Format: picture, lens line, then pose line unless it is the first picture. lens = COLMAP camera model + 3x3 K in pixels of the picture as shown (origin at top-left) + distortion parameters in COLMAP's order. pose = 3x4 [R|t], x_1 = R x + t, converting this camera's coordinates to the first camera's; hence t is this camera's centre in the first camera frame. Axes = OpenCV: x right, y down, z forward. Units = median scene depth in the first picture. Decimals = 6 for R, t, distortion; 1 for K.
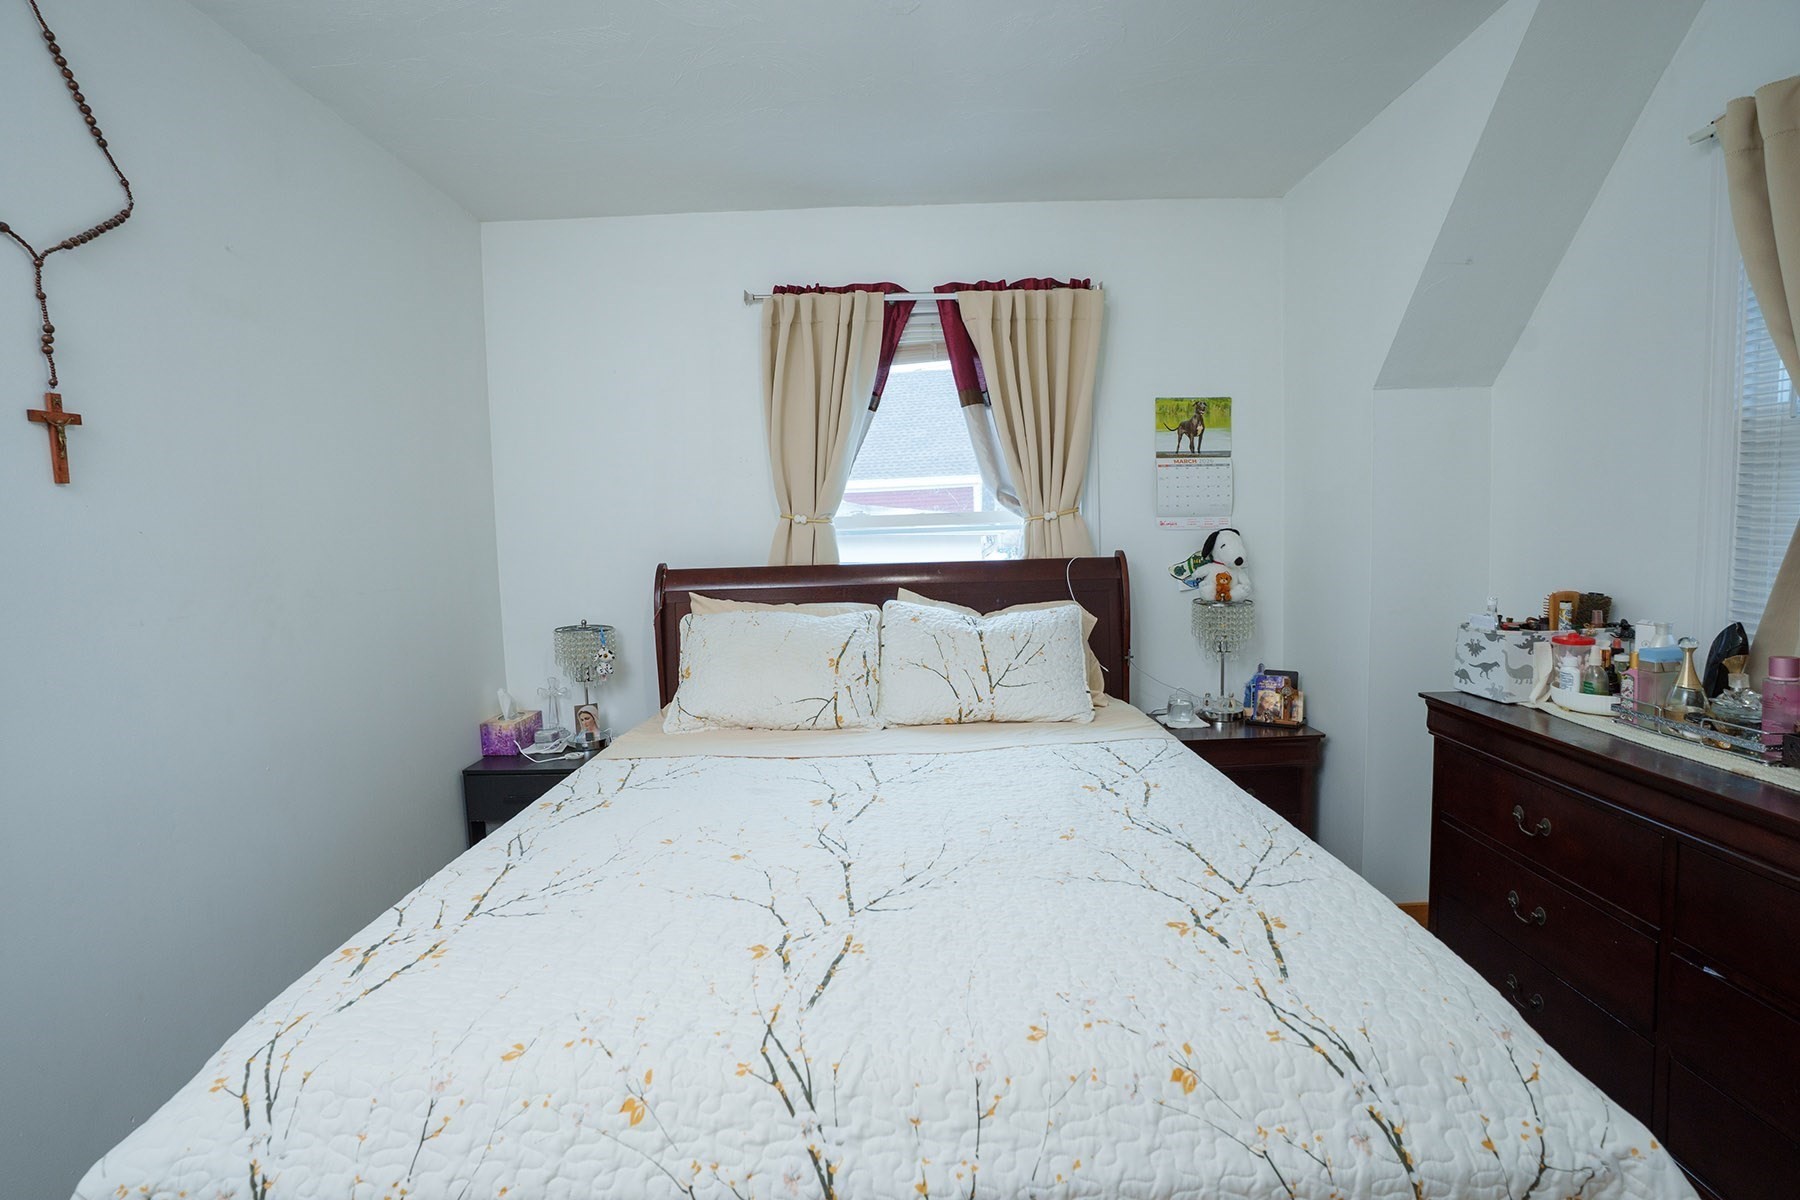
lens RADIAL K [[877.8, 0, 900.0], [0, 877.8, 600.0], [0, 0, 1]] dist [-0.077637, 0.034569]
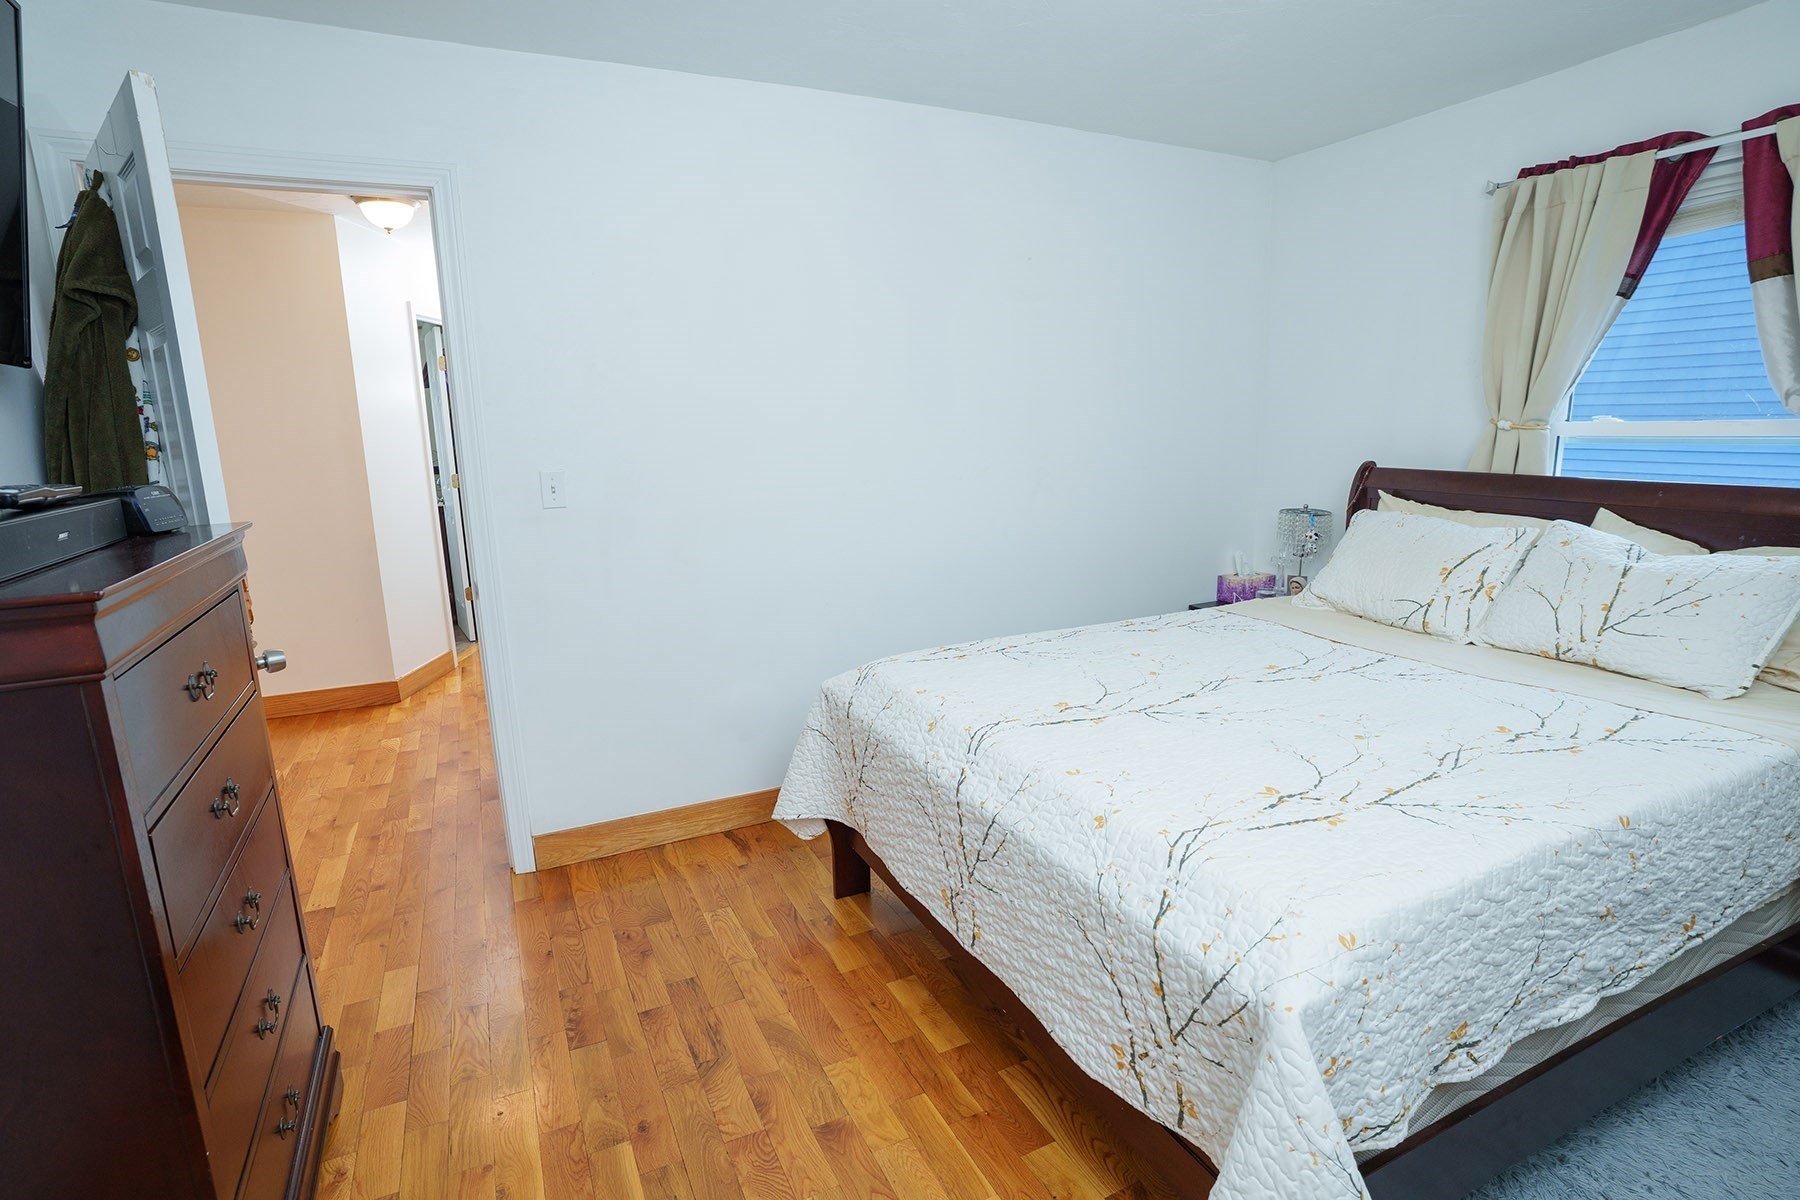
lens RADIAL K [[872.4, 0, 893.0], [0, 872.4, 600.9], [0, 0, 1]] dist [-0.078802, 0.035381]
pose [[0.438039, 0.203366, -0.875651, 0.443158], [-0.064269, 0.978667, 0.195141, -0.040616], [0.896656, -0.029202, 0.441765, -0.016455]]
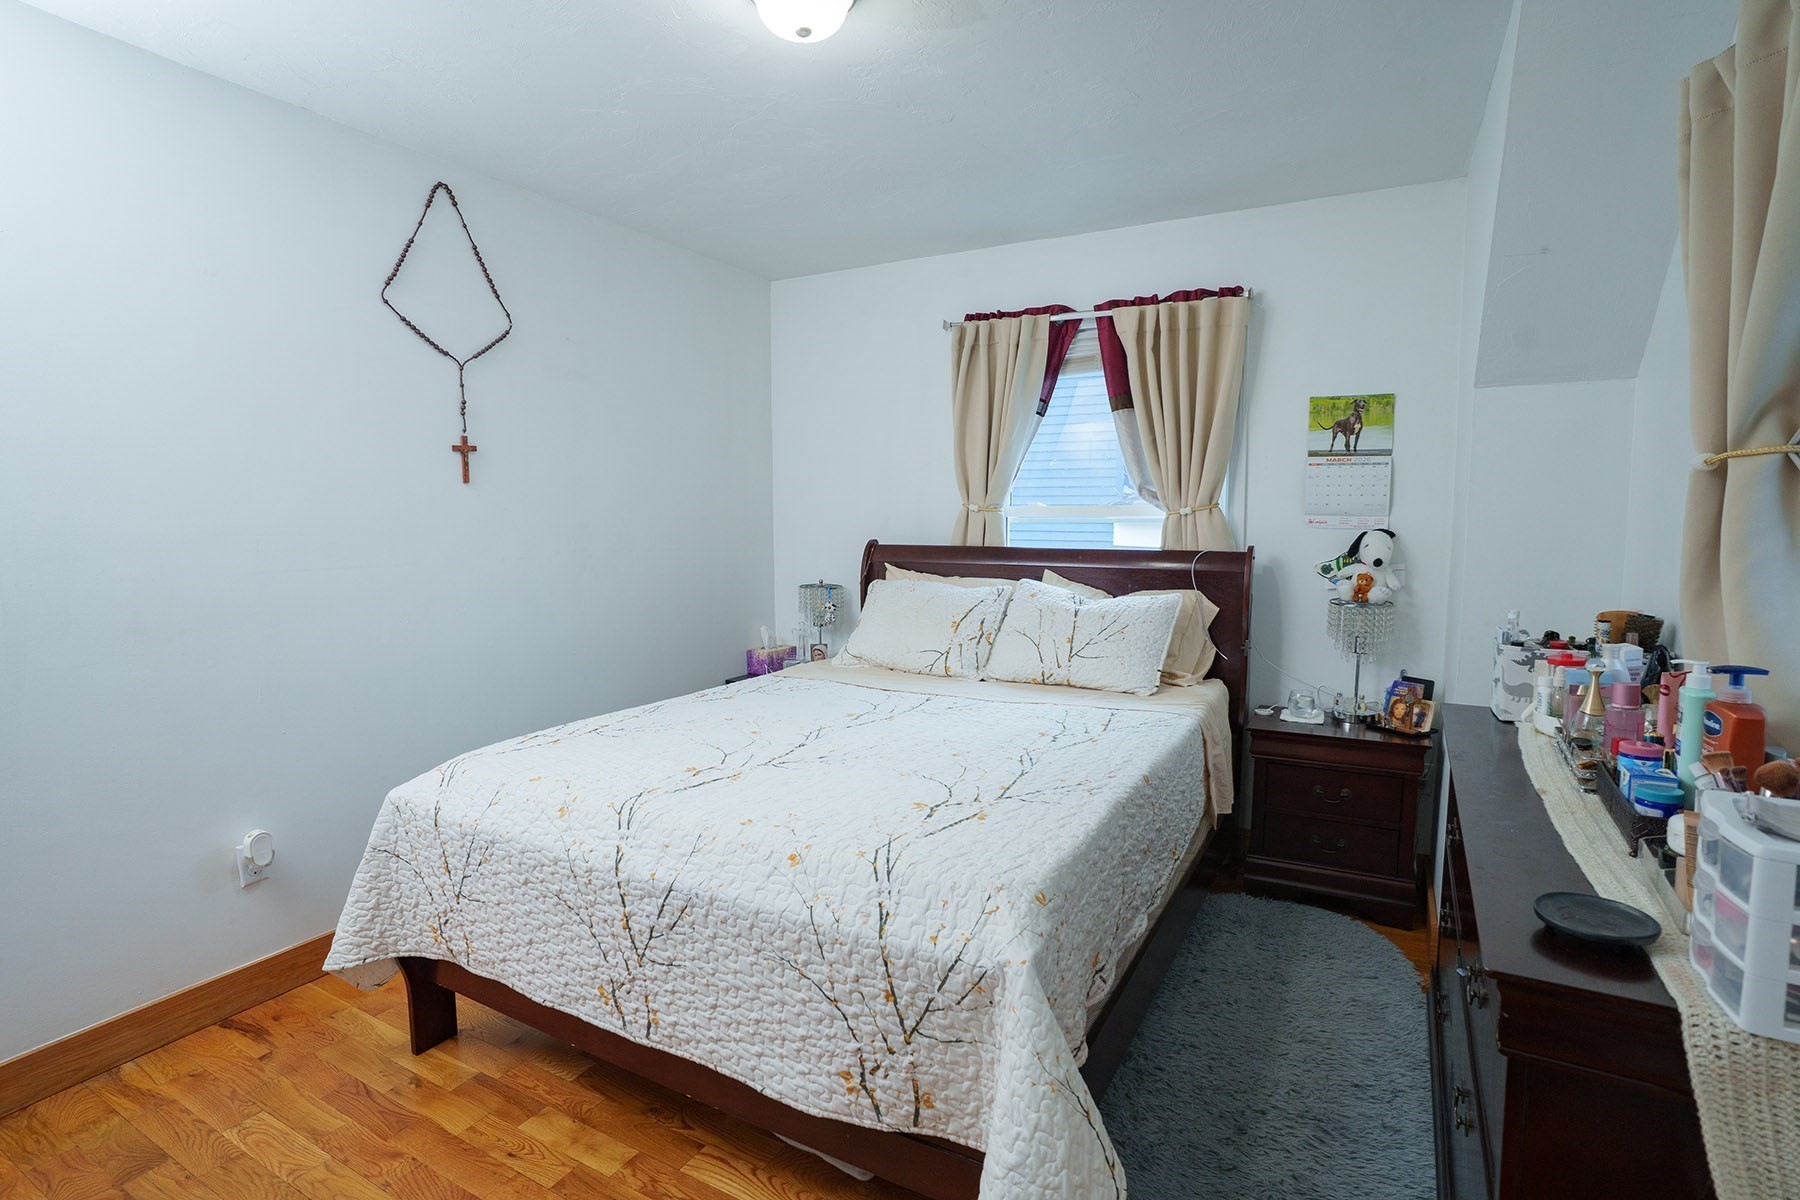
lens RADIAL K [[872.4, 0, 893.0], [0, 872.4, 600.9], [0, 0, 1]] dist [-0.078802, 0.035381]
pose [[0.875760, 0.074612, -0.476946, 0.373764], [-0.062869, 0.997197, 0.040559, -0.005869], [0.478636, -0.005535, 0.877996, -0.112334]]
